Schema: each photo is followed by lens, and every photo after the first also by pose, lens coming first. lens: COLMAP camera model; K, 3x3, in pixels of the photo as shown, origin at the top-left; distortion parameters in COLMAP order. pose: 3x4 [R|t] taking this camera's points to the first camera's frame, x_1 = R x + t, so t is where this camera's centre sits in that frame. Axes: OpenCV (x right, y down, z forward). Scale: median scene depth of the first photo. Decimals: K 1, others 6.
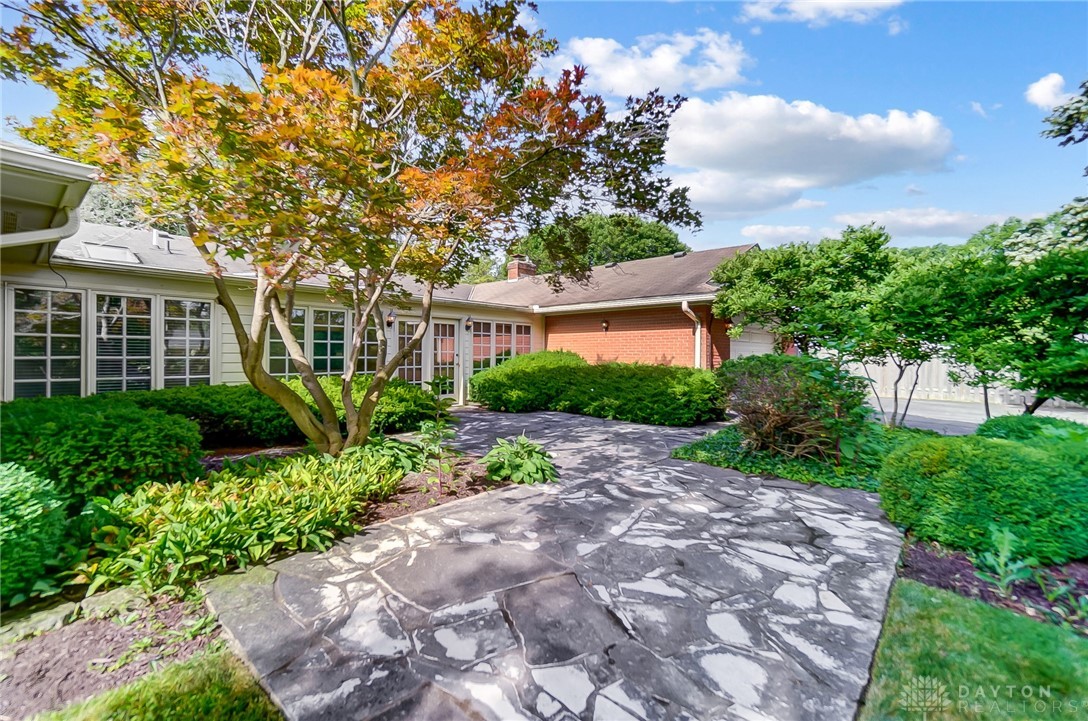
lens RADIAL K [[485.3, 0, 529.4], [0, 485.3, 357.6], [0, 0, 1]] dist [0.002916, 0.000547]
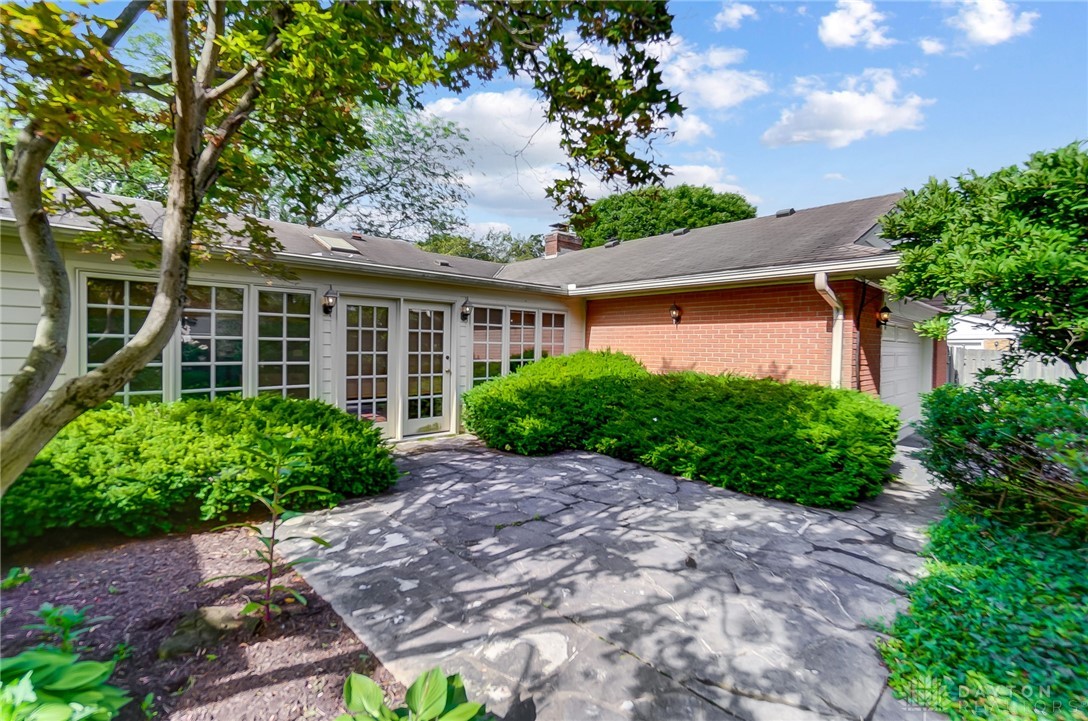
lens RADIAL K [[501.9, 0, 541.5], [0, 501.9, 358.2], [0, 0, 1]] dist [-0.024318, 0.000163]
pose [[0.996345, 0.013987, -0.084264, 0.039255], [-0.012434, 0.999744, 0.018929, -0.020959], [0.084508, -0.017812, 0.996264, 0.365506]]
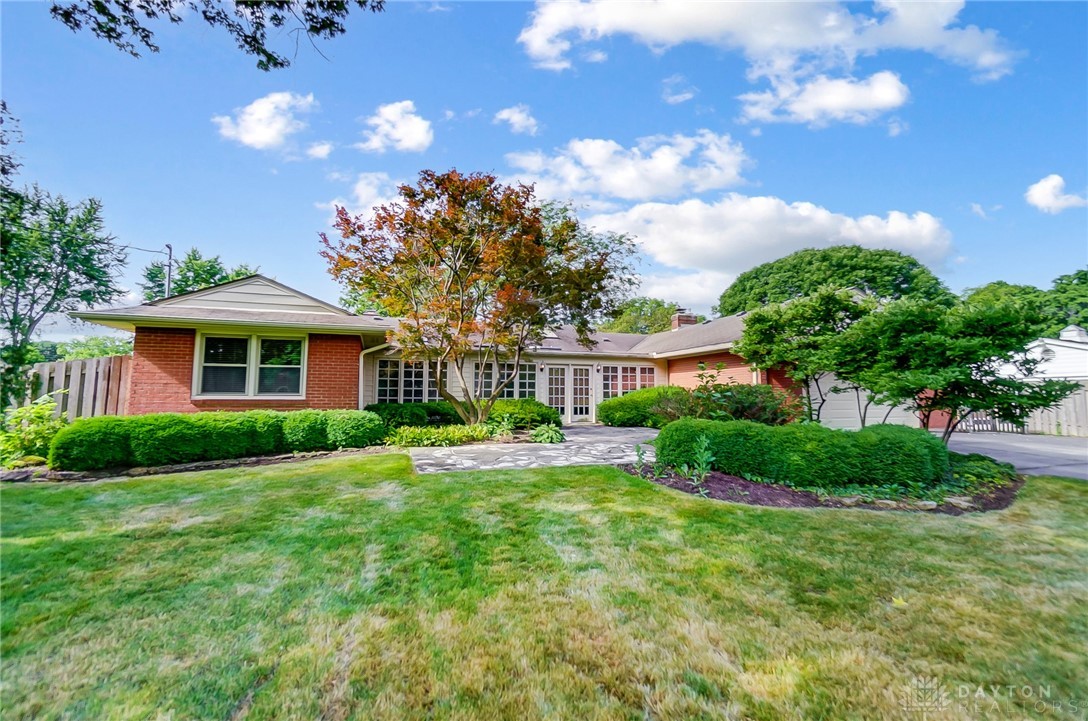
lens RADIAL K [[485.3, 0, 529.4], [0, 485.3, 357.6], [0, 0, 1]] dist [0.002916, 0.000547]
pose [[0.864650, -0.041834, -0.500630, 0.482290], [-0.001965, 0.996238, -0.086642, 0.031198], [0.502371, 0.075899, 0.861315, -0.427318]]
